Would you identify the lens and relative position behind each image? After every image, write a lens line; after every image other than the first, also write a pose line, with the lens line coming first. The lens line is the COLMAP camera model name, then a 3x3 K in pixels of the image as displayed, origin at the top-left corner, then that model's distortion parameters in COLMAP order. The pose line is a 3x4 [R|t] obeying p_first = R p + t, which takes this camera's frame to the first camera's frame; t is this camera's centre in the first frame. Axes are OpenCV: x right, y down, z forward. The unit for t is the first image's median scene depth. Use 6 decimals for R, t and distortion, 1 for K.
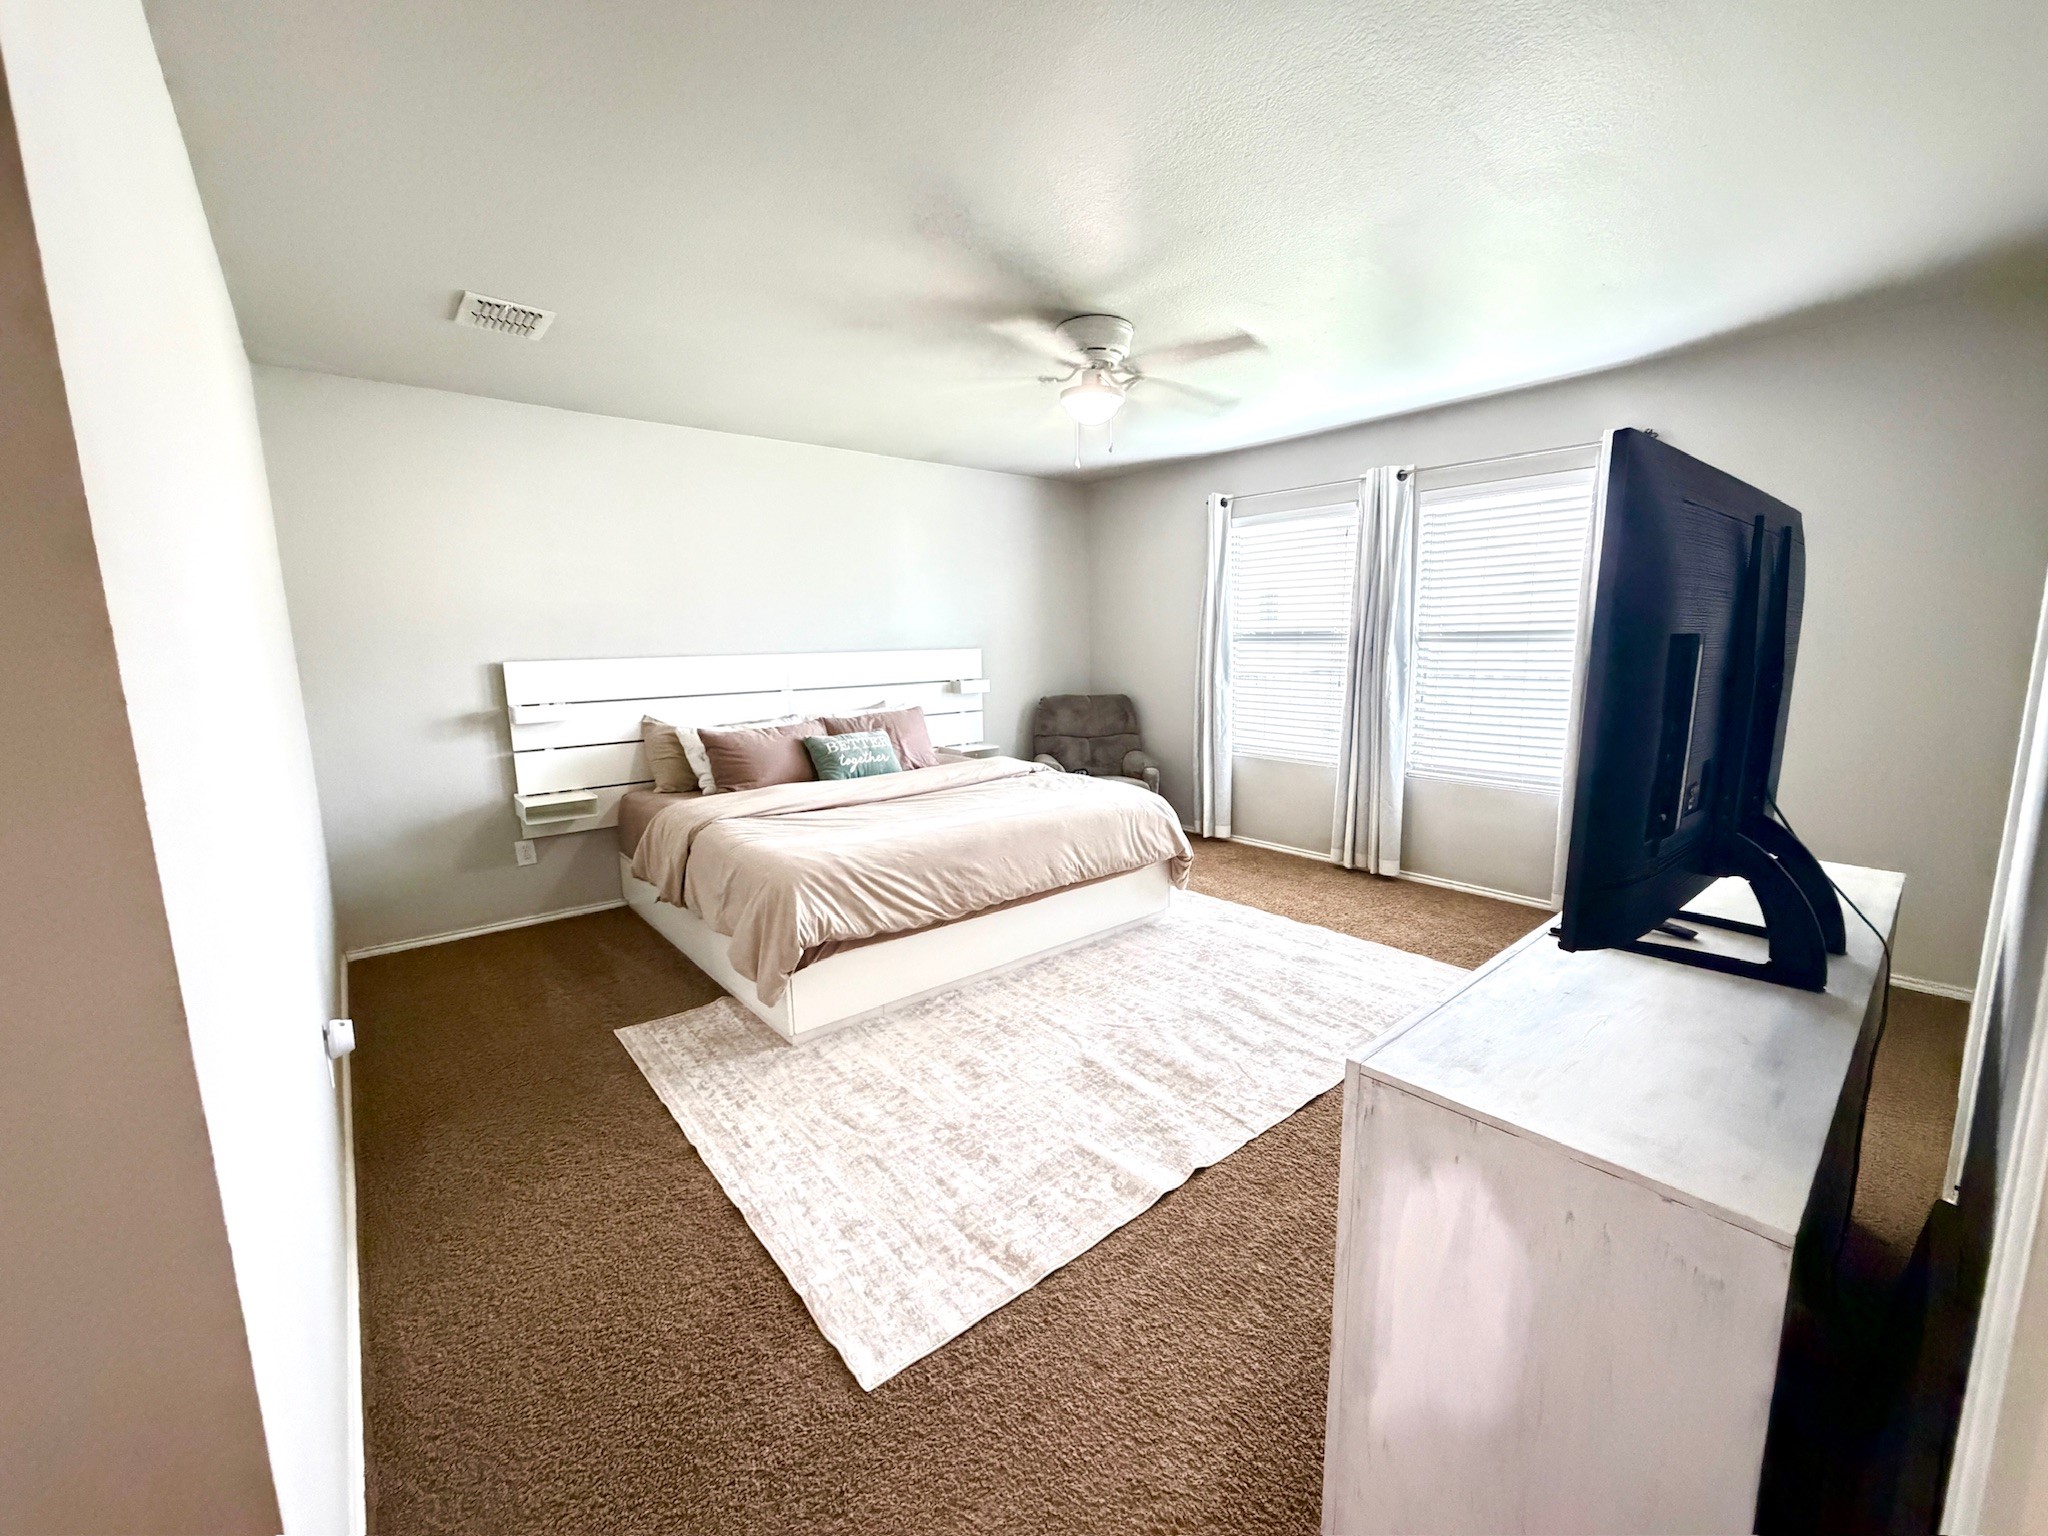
lens RADIAL K [[817.8, 0, 1022.7], [0, 817.8, 768.8], [0, 0, 1]] dist [-0.000644, -0.000237]
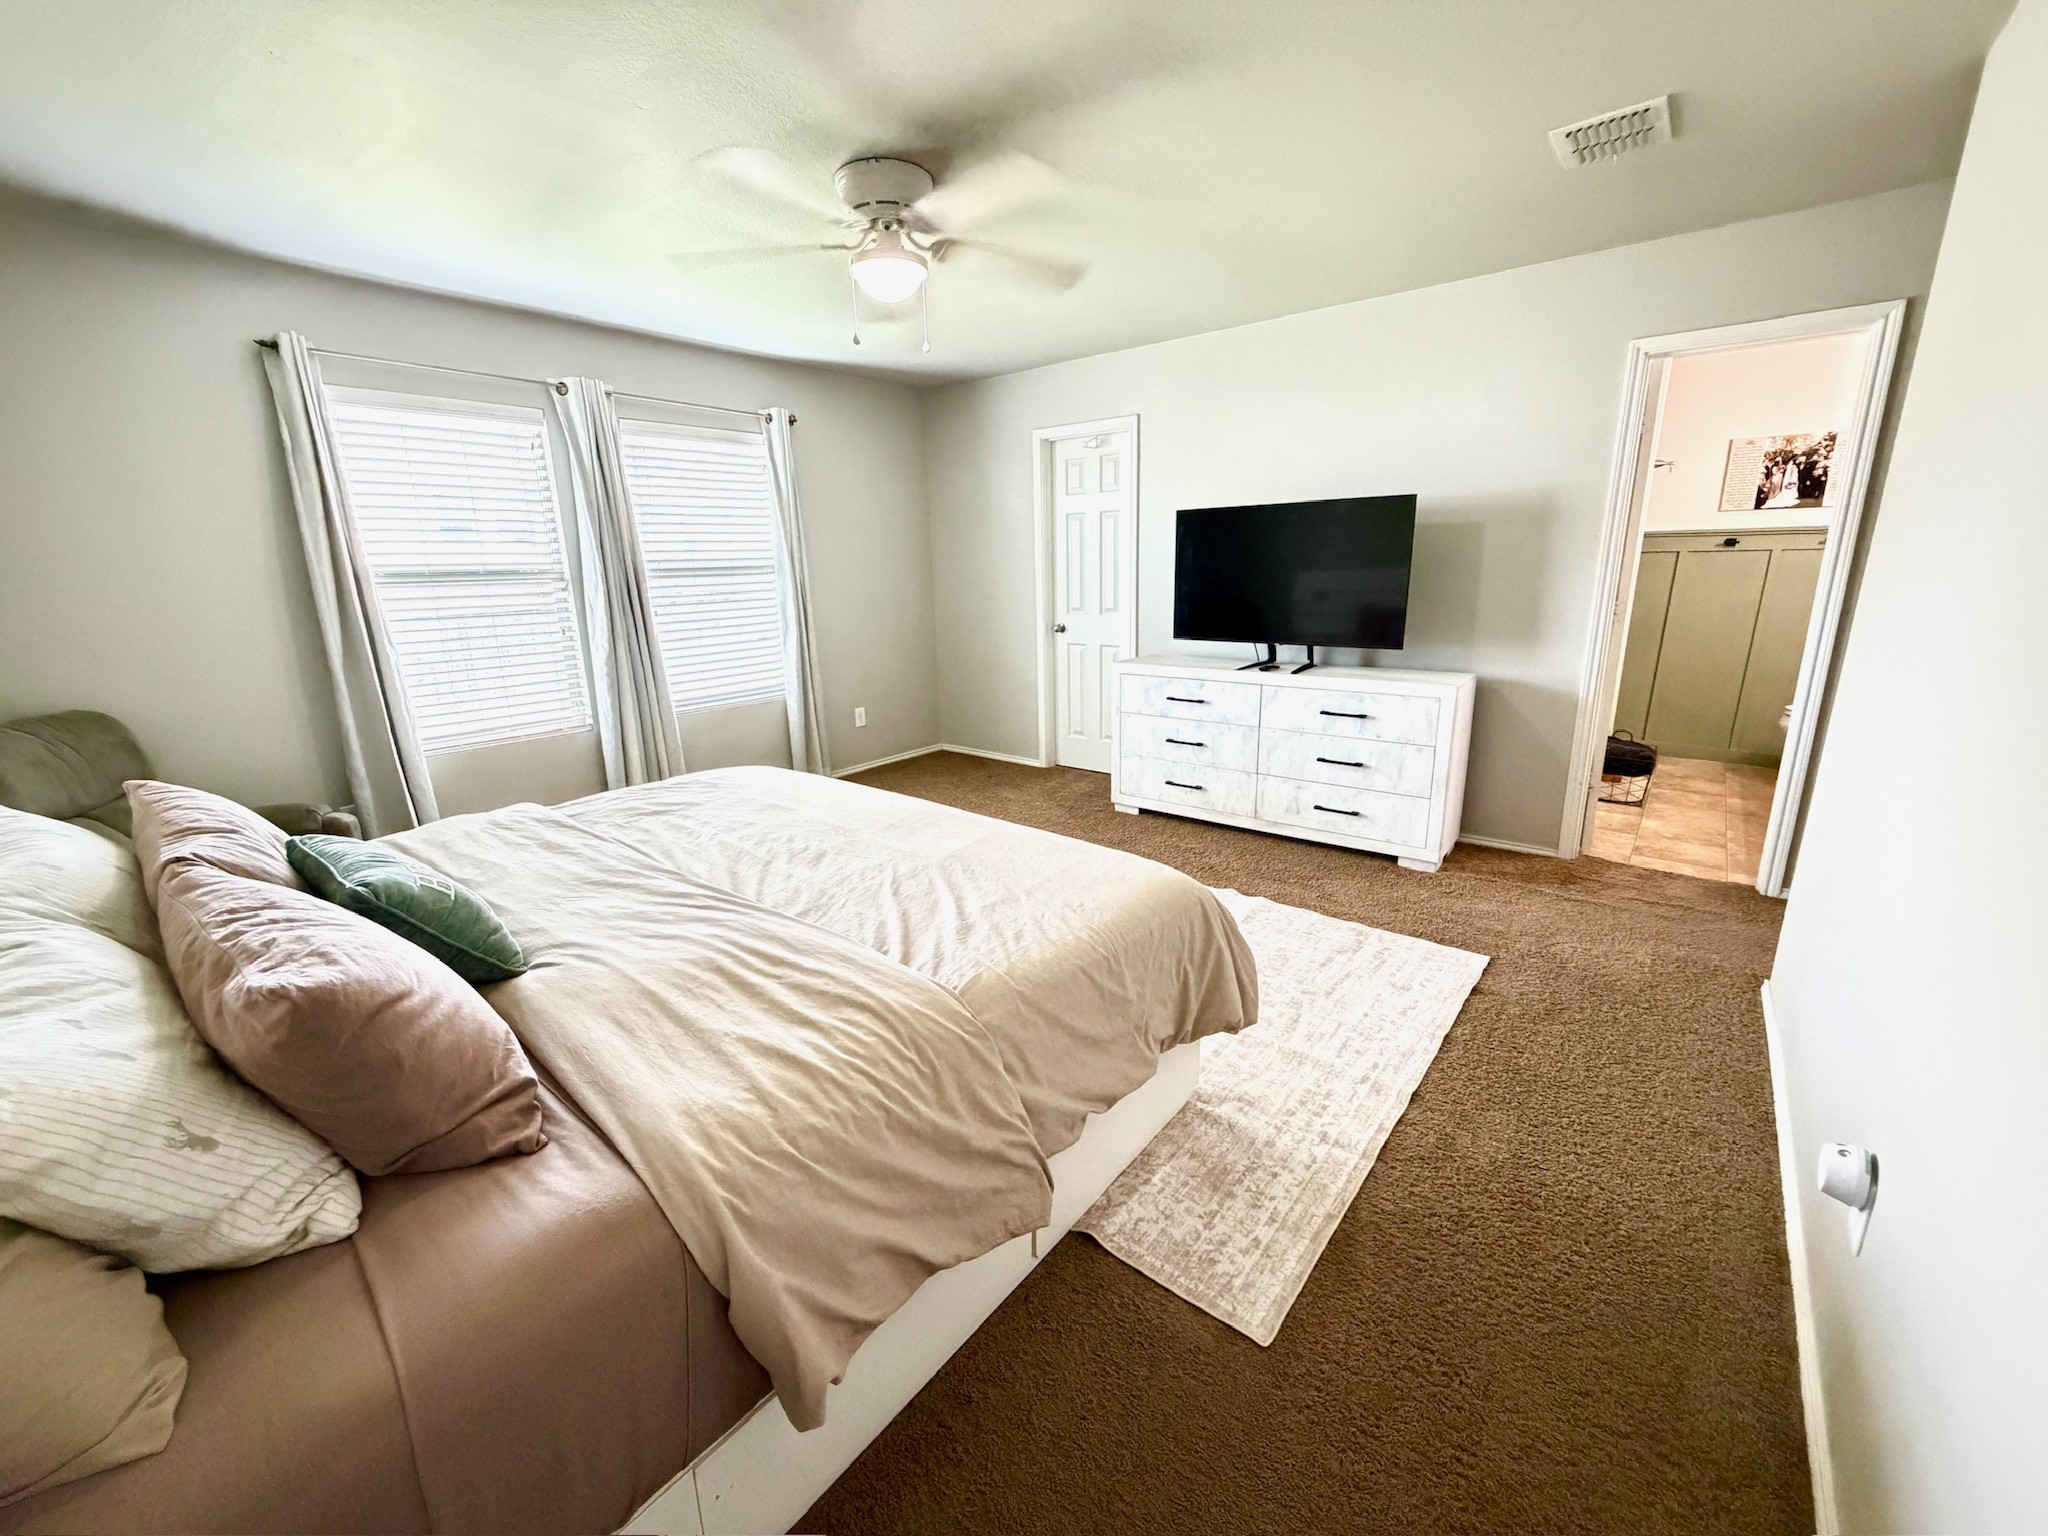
lens RADIAL K [[817.8, 0, 1017.5], [0, 817.8, 760.5], [0, 0, 1]] dist [-0.000644, -0.000237]
pose [[-0.182809, -0.221072, 0.957971, -0.781732], [0.179645, 0.950475, 0.253624, -0.158794], [-0.966596, 0.218459, -0.134041, 1.016069]]
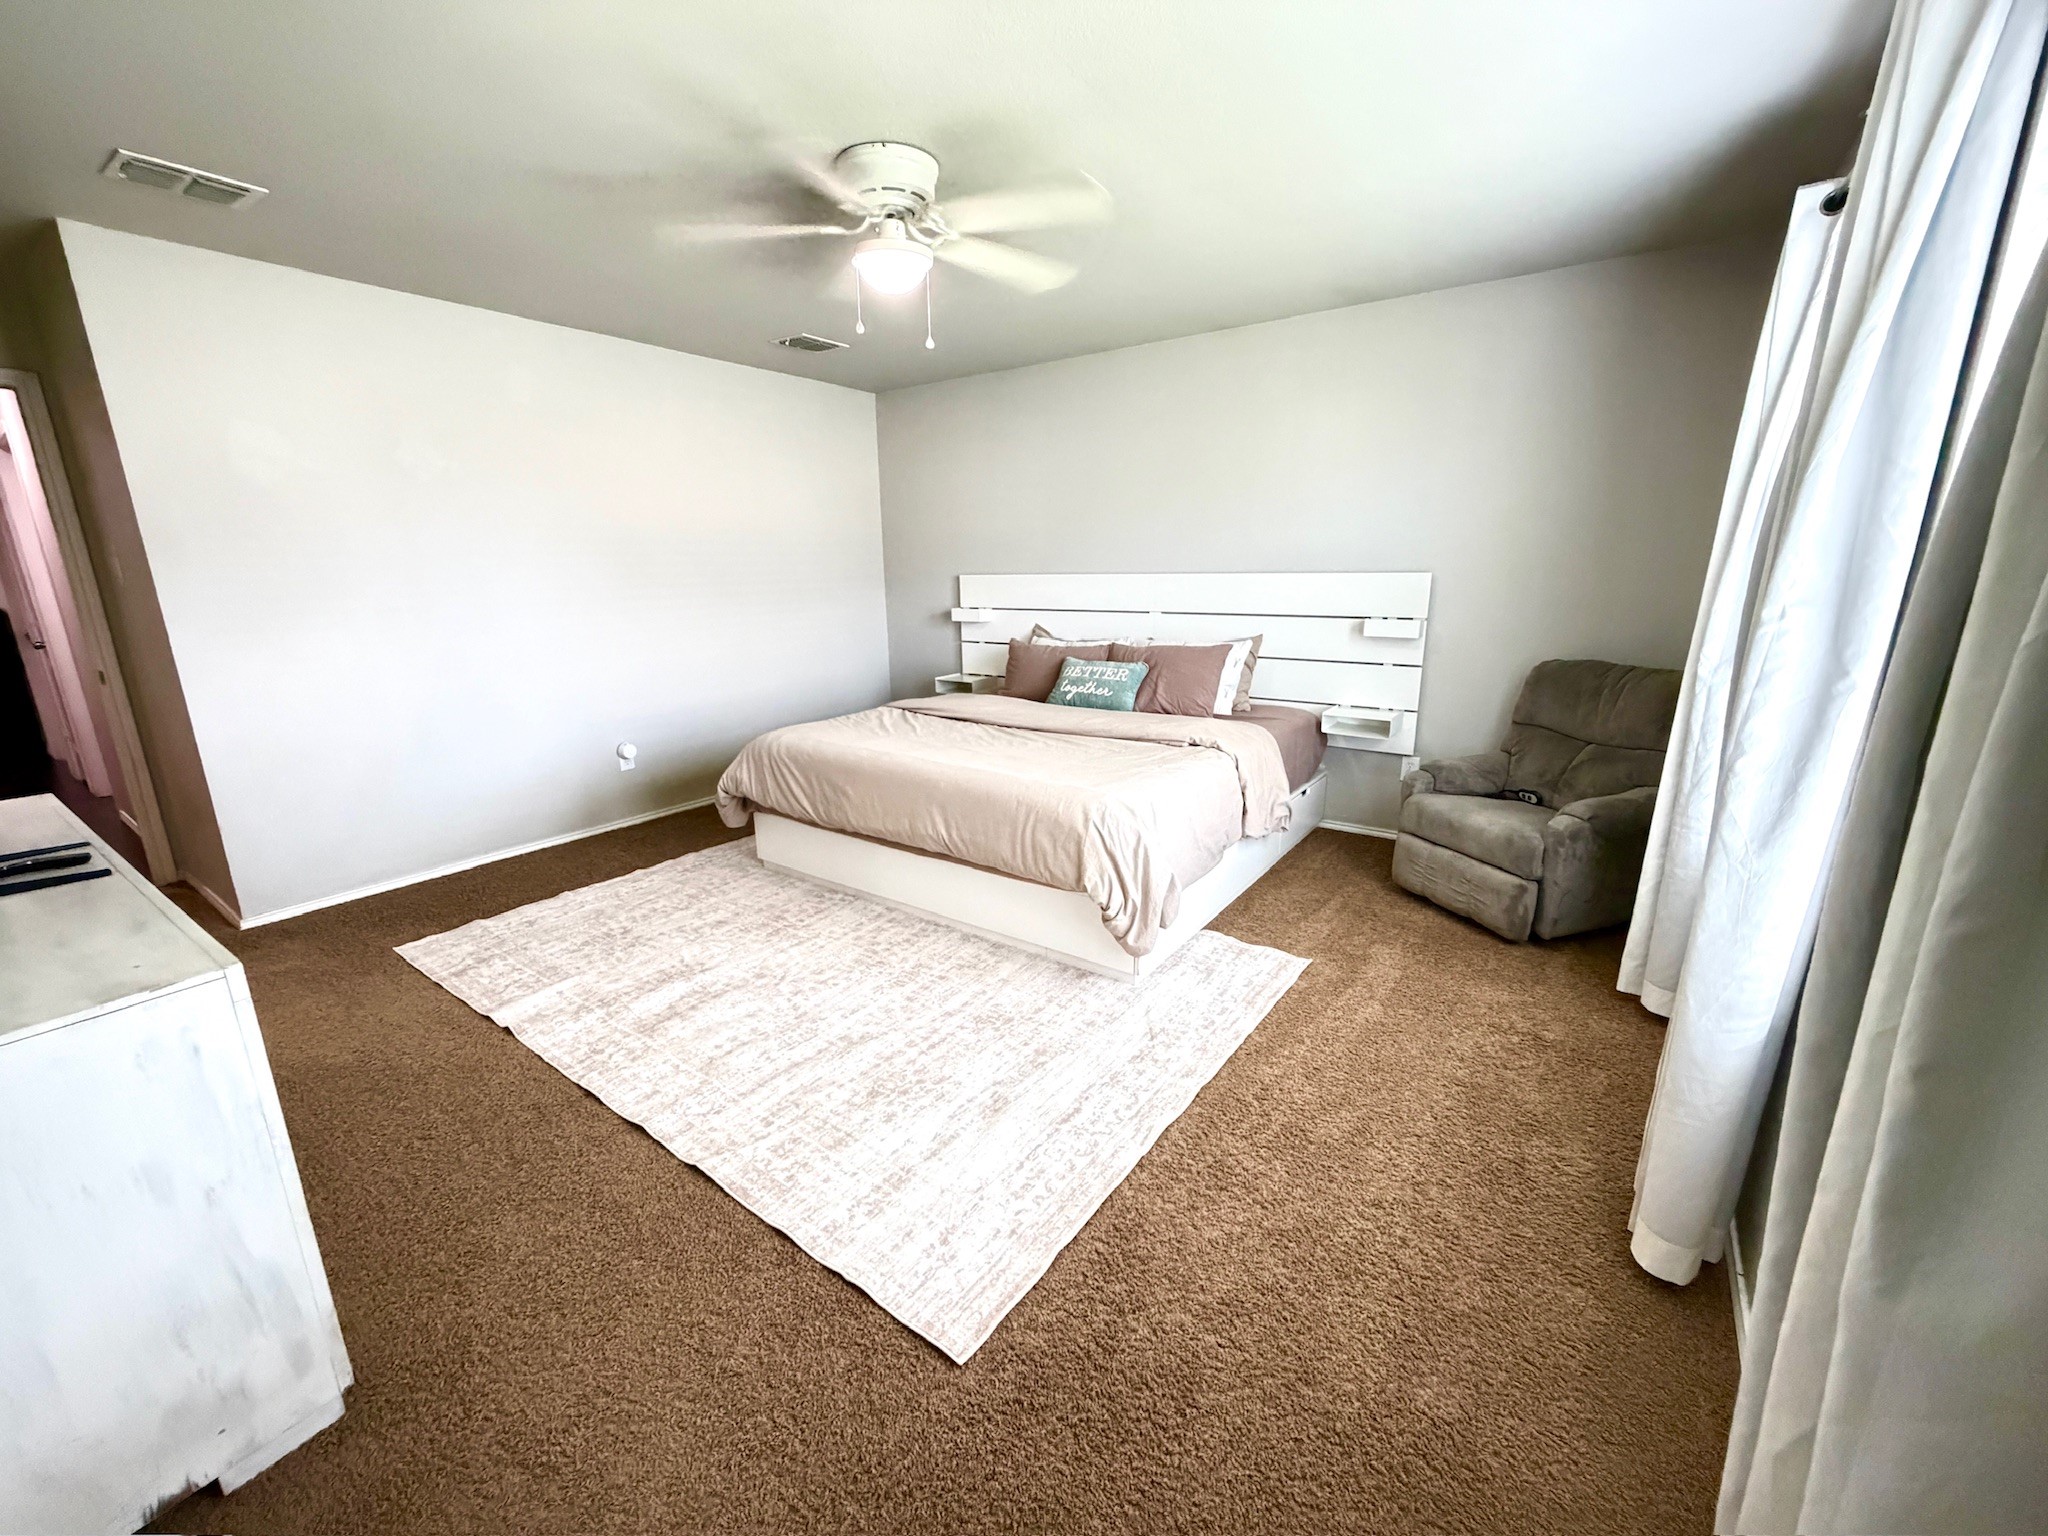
lens RADIAL K [[817.8, 0, 1016.9], [0, 817.8, 767.2], [0, 0, 1]] dist [-0.000644, -0.000237]
pose [[0.245985, 0.248273, -0.936938, 0.912790], [-0.143791, 0.965290, 0.218035, -0.156454], [0.958549, 0.081090, 0.273147, 0.872195]]
